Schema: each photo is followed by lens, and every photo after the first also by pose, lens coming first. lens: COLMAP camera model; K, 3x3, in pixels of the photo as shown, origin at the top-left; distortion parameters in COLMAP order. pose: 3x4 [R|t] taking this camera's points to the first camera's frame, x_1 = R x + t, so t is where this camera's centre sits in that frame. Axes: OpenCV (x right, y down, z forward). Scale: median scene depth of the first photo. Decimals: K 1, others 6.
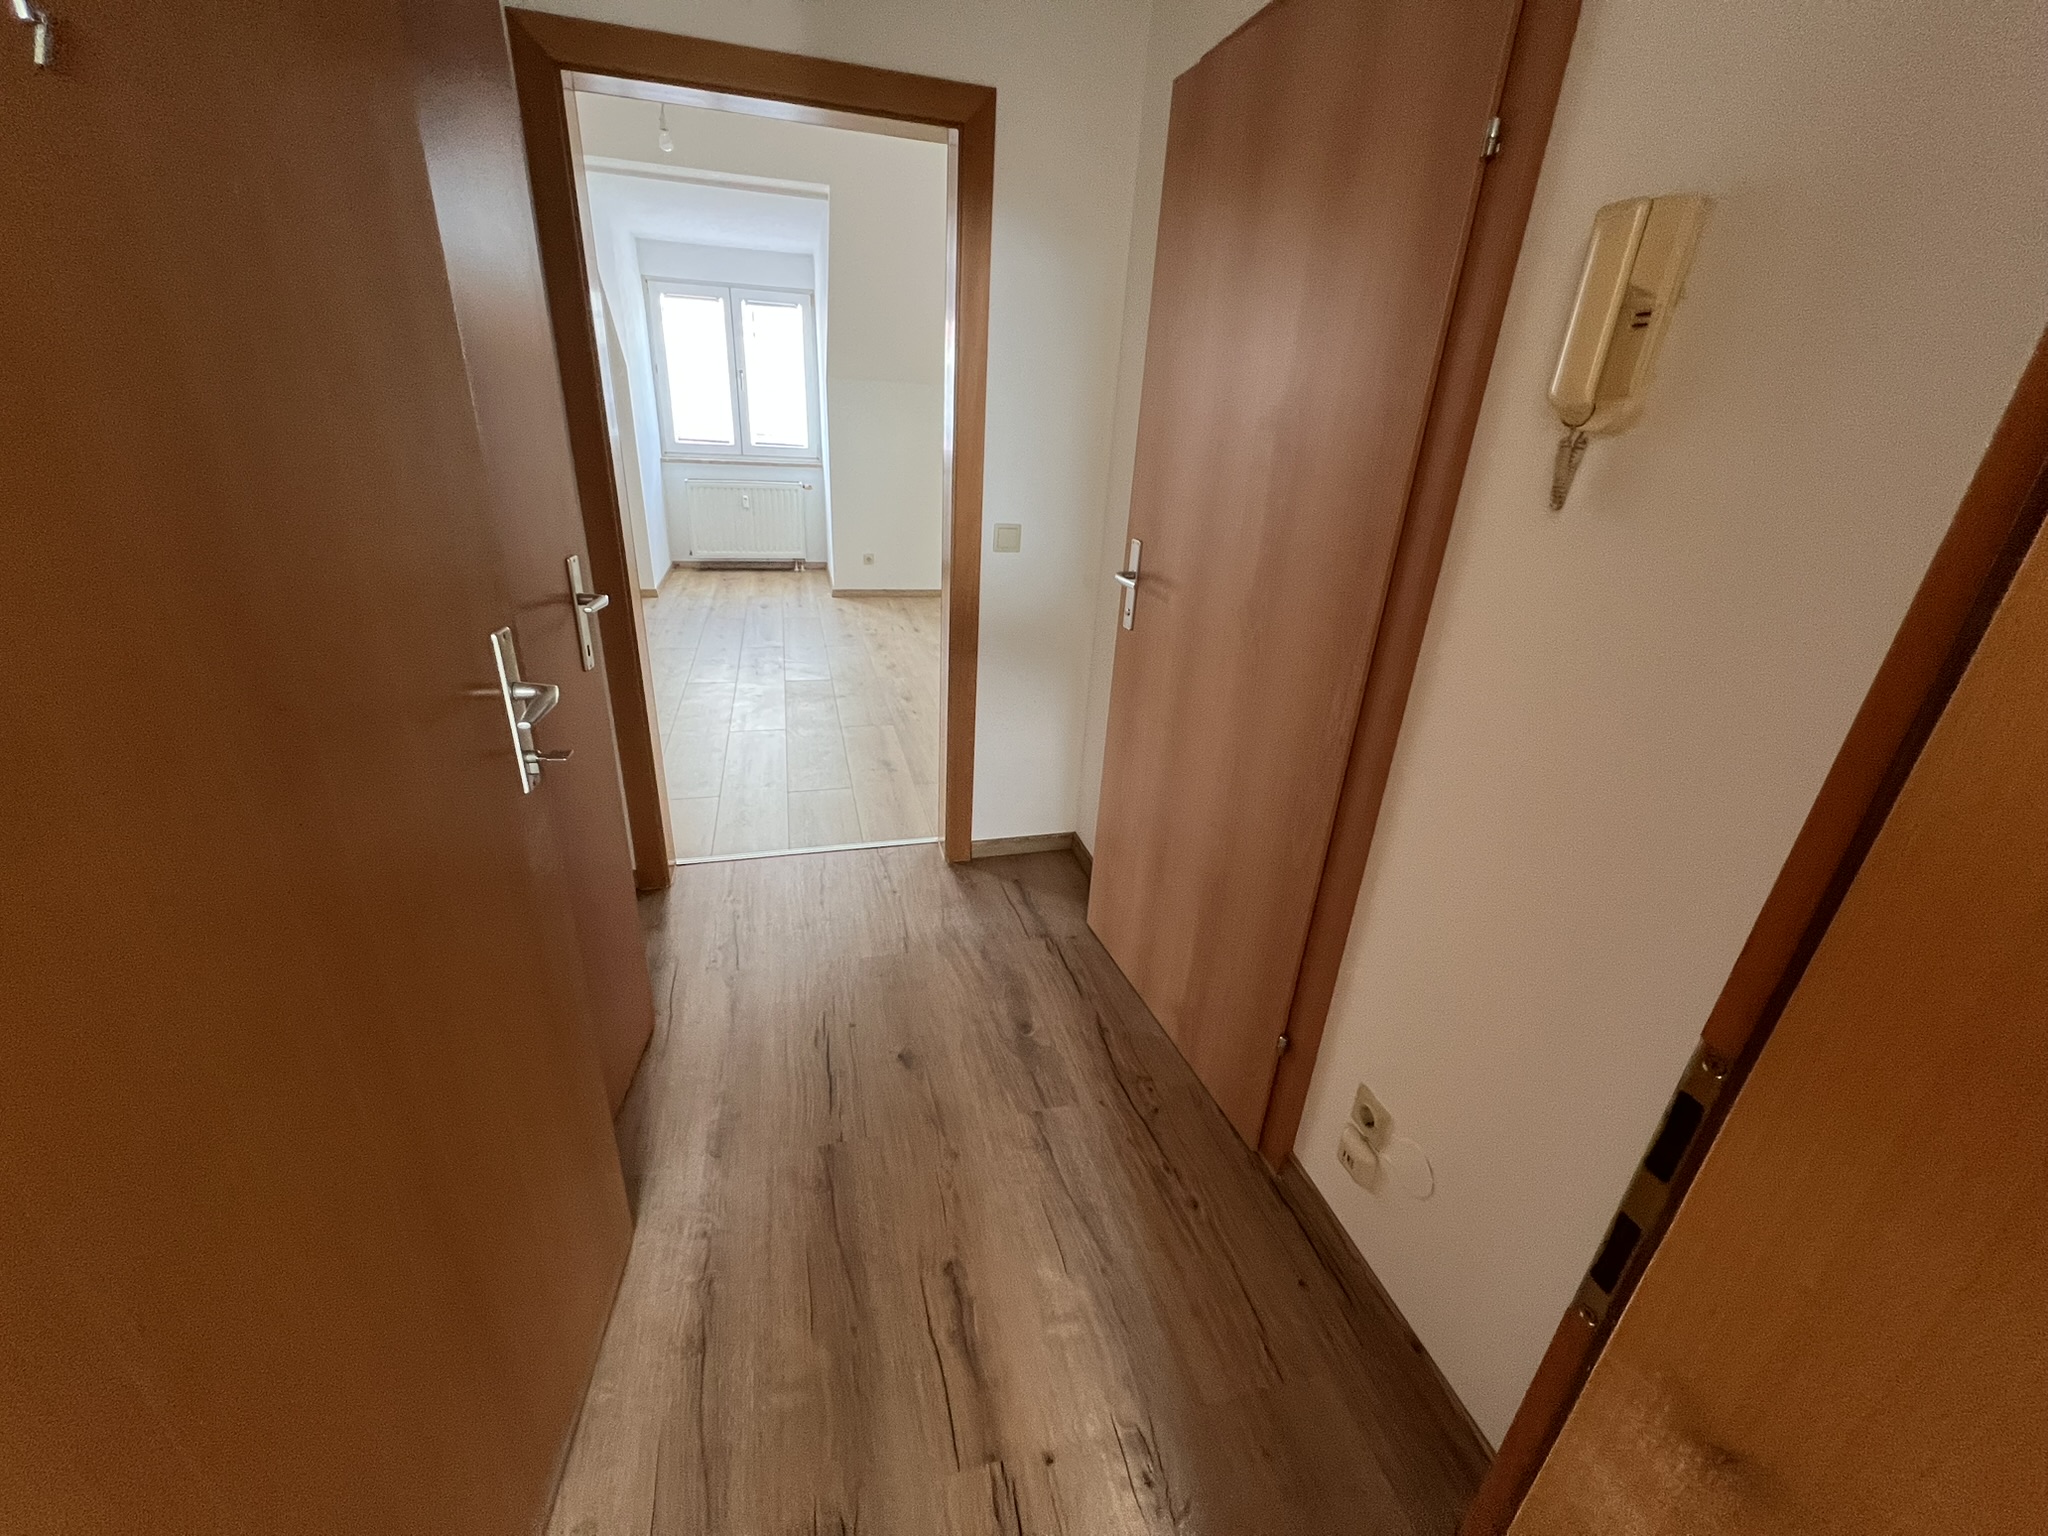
lens RADIAL K [[816.7, 0, 1019.8], [0, 816.7, 758.1], [0, 0, 1]] dist [-0.000222, 0.000123]
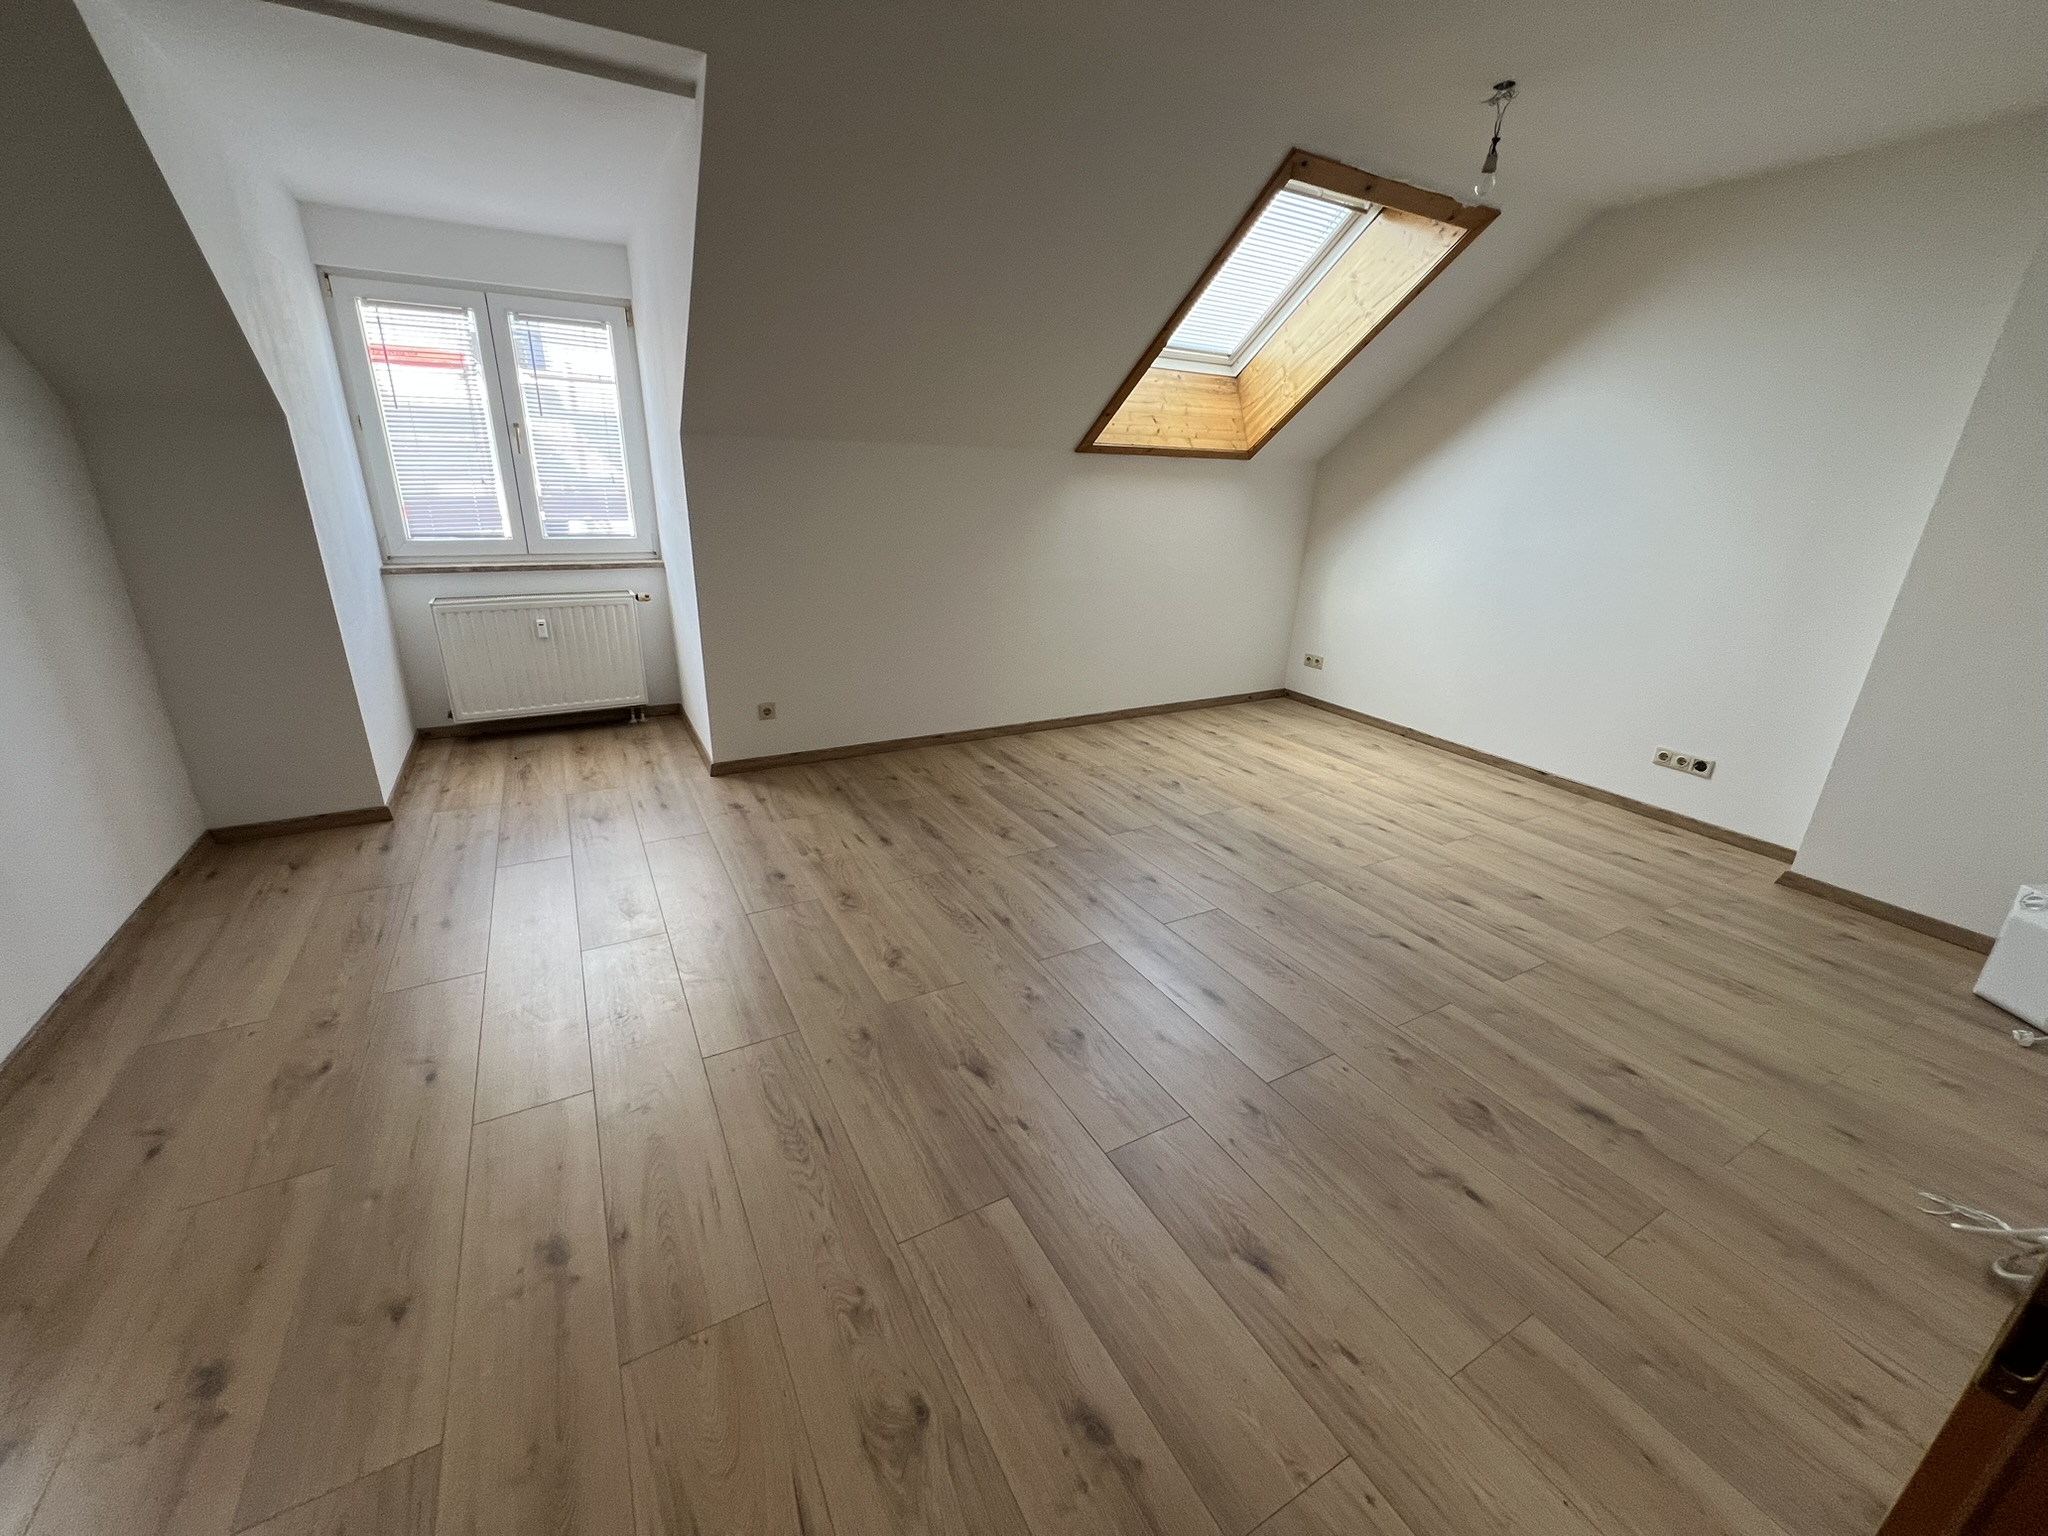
lens RADIAL K [[816.7, 0, 1019.8], [0, 816.7, 758.1], [0, 0, 1]] dist [-0.000222, 0.000123]
pose [[0.970570, -0.102649, 0.217847, -0.132419], [0.114210, 0.992605, -0.041127, -0.154650], [-0.212014, 0.064797, 0.975116, 0.333016]]
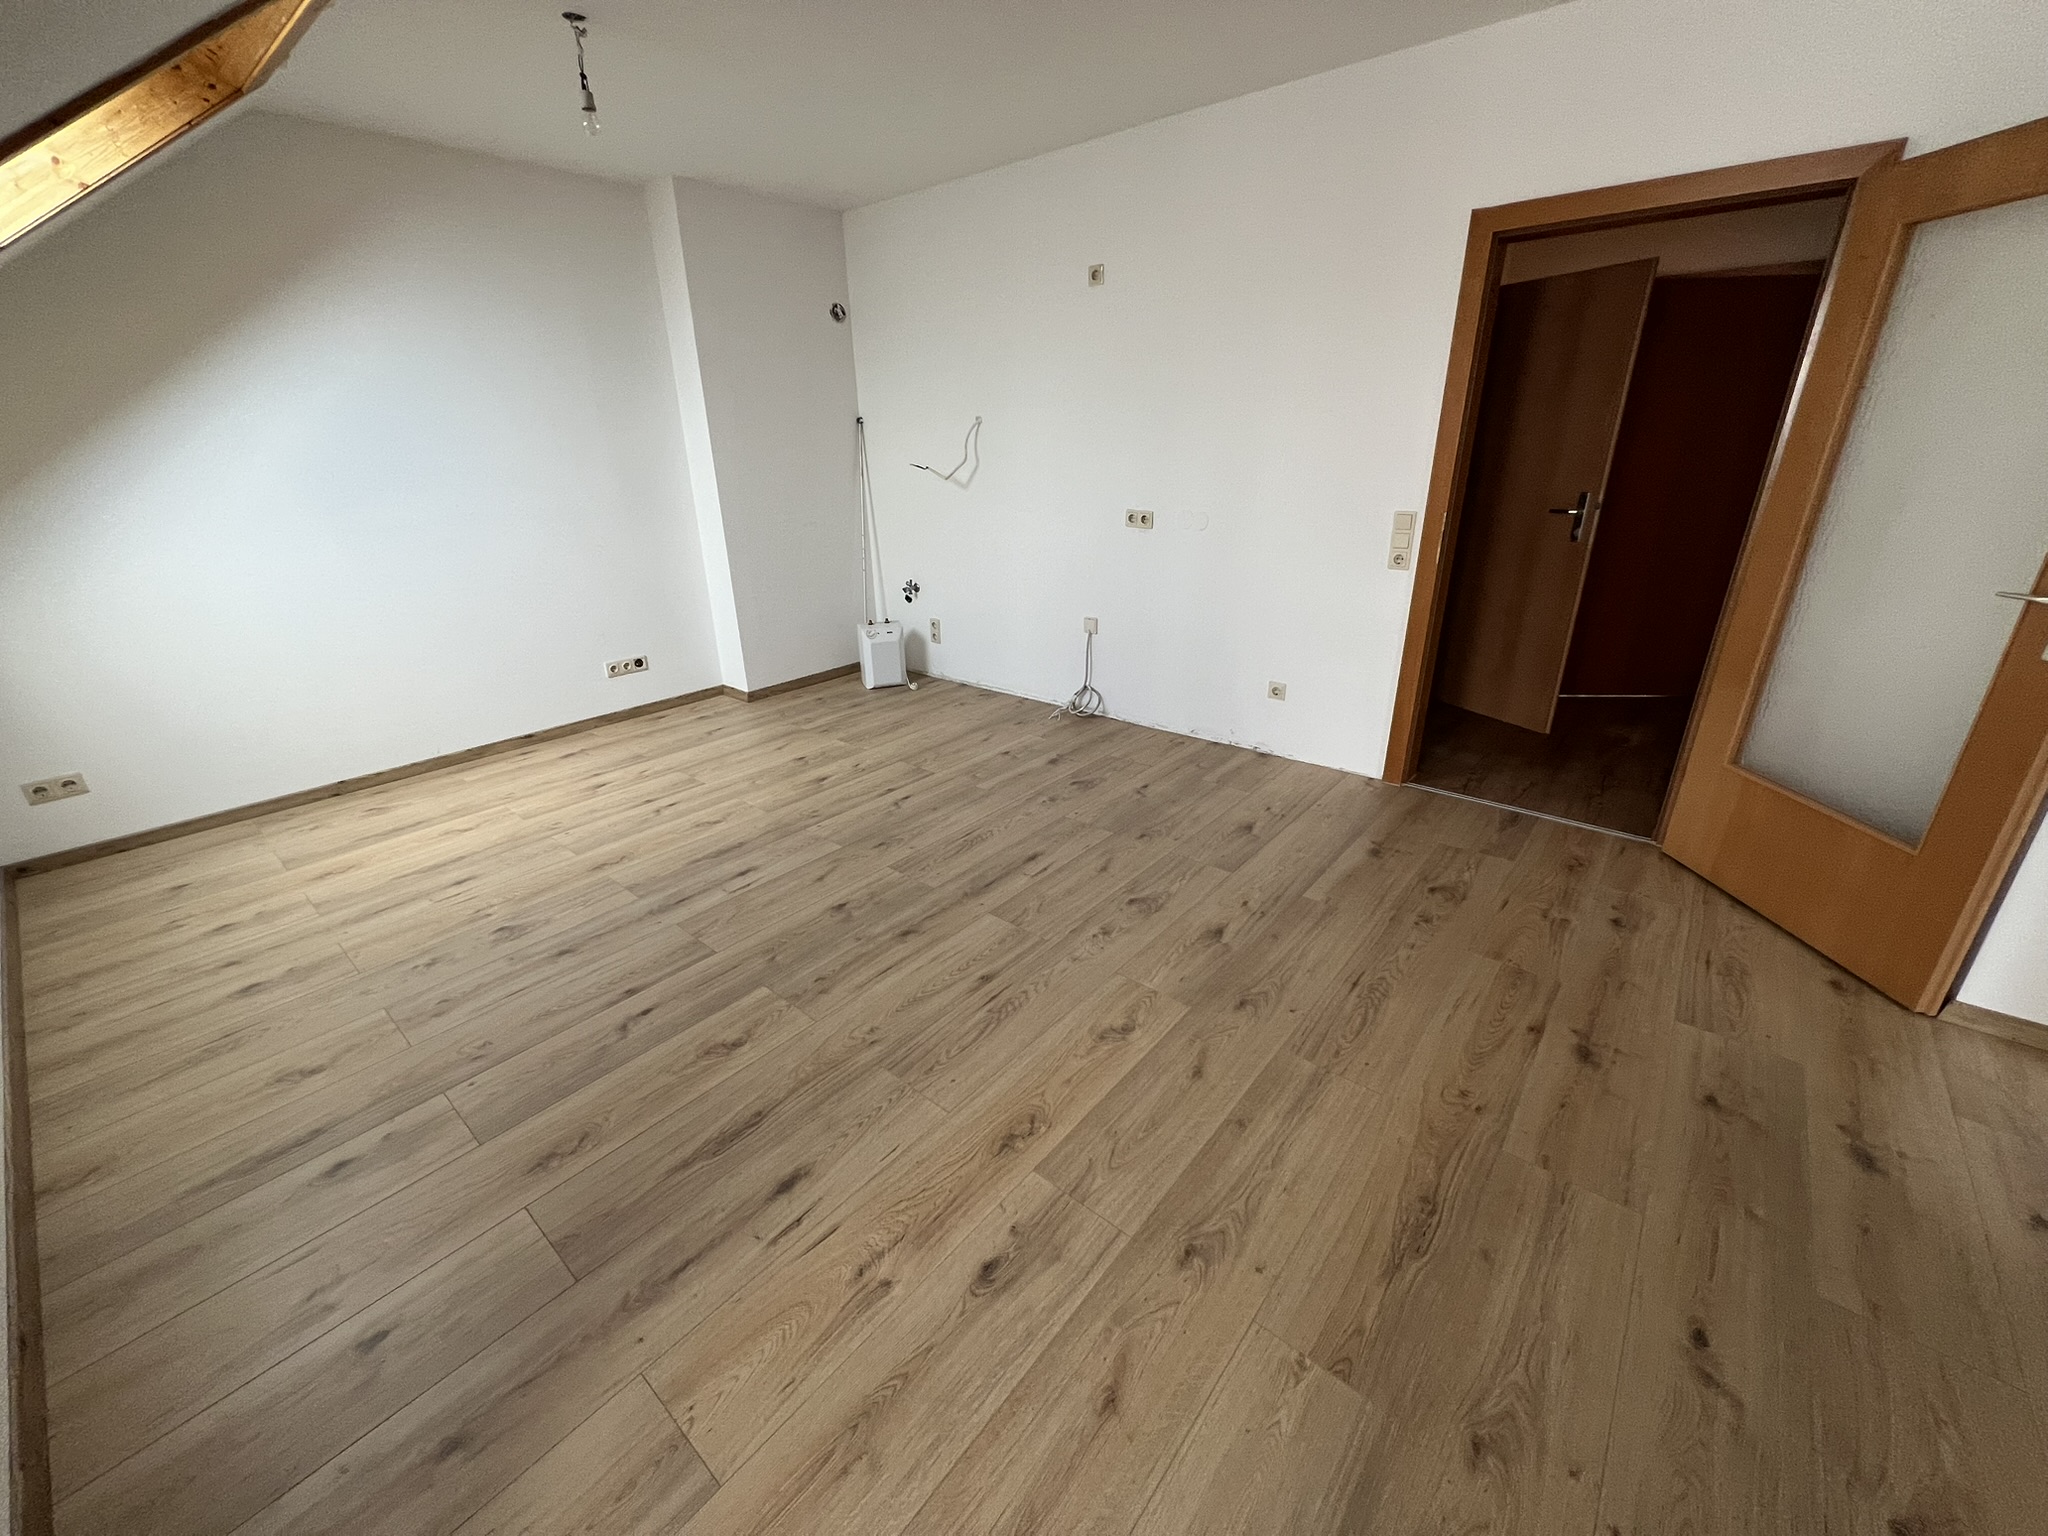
lens RADIAL K [[816.7, 0, 1019.8], [0, 816.7, 758.1], [0, 0, 1]] dist [-0.000222, 0.000123]
pose [[-0.565608, -0.344588, 0.749231, -0.299836], [0.314553, 0.749687, 0.582259, -0.365978], [-0.762328, 0.565003, -0.315638, 0.803509]]
